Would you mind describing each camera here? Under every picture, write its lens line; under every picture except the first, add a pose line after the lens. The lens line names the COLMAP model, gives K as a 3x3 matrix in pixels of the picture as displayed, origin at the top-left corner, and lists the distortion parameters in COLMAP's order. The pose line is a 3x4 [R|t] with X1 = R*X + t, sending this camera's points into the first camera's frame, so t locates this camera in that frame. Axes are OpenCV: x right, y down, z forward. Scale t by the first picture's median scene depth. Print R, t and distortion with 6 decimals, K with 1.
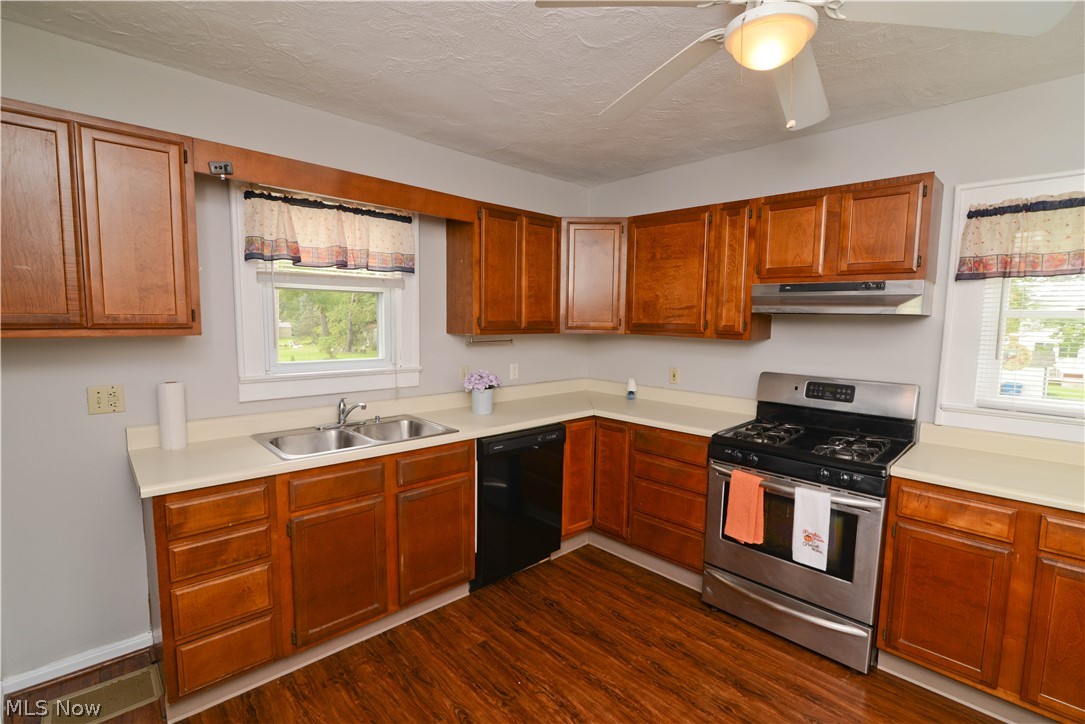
lens RADIAL K [[502.9, 0, 538.2], [0, 502.9, 365.1], [0, 0, 1]] dist [-0.019002, 0.000830]
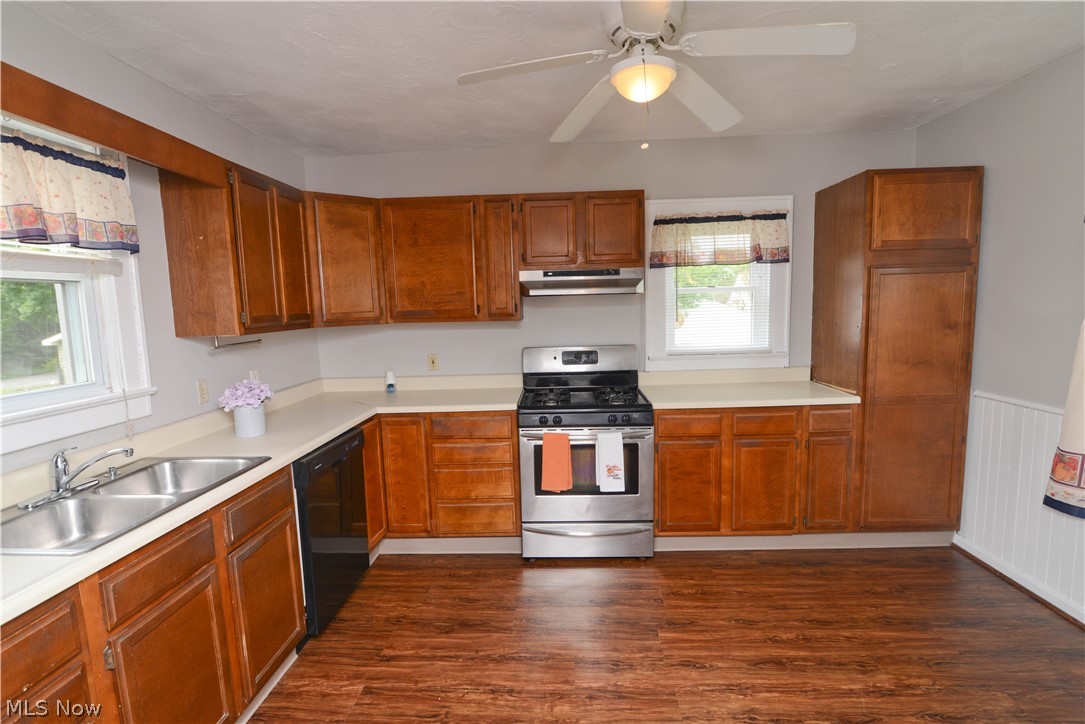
lens RADIAL K [[525.4, 0, 549.9], [0, 525.4, 365.2], [0, 0, 1]] dist [-0.018838, 0.000555]
pose [[0.717364, -0.117097, 0.686788, -0.363502], [0.106055, 0.992640, 0.058468, -0.011797], [-0.688579, 0.030895, 0.724503, 0.101623]]
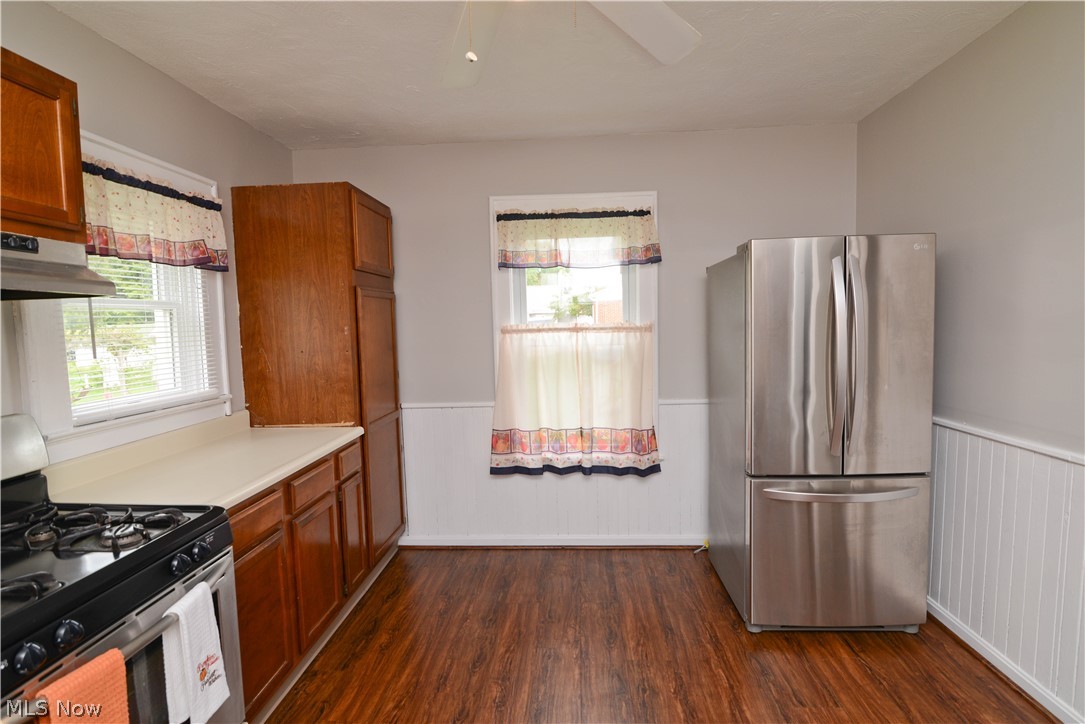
lens RADIAL K [[525.4, 0, 549.9], [0, 525.4, 365.2], [0, 0, 1]] dist [-0.018838, 0.000555]
pose [[-0.684692, -0.057802, 0.726537, -0.126846], [0.082725, 0.984245, 0.156265, -0.057172], [-0.724123, 0.167096, -0.669123, 0.837440]]
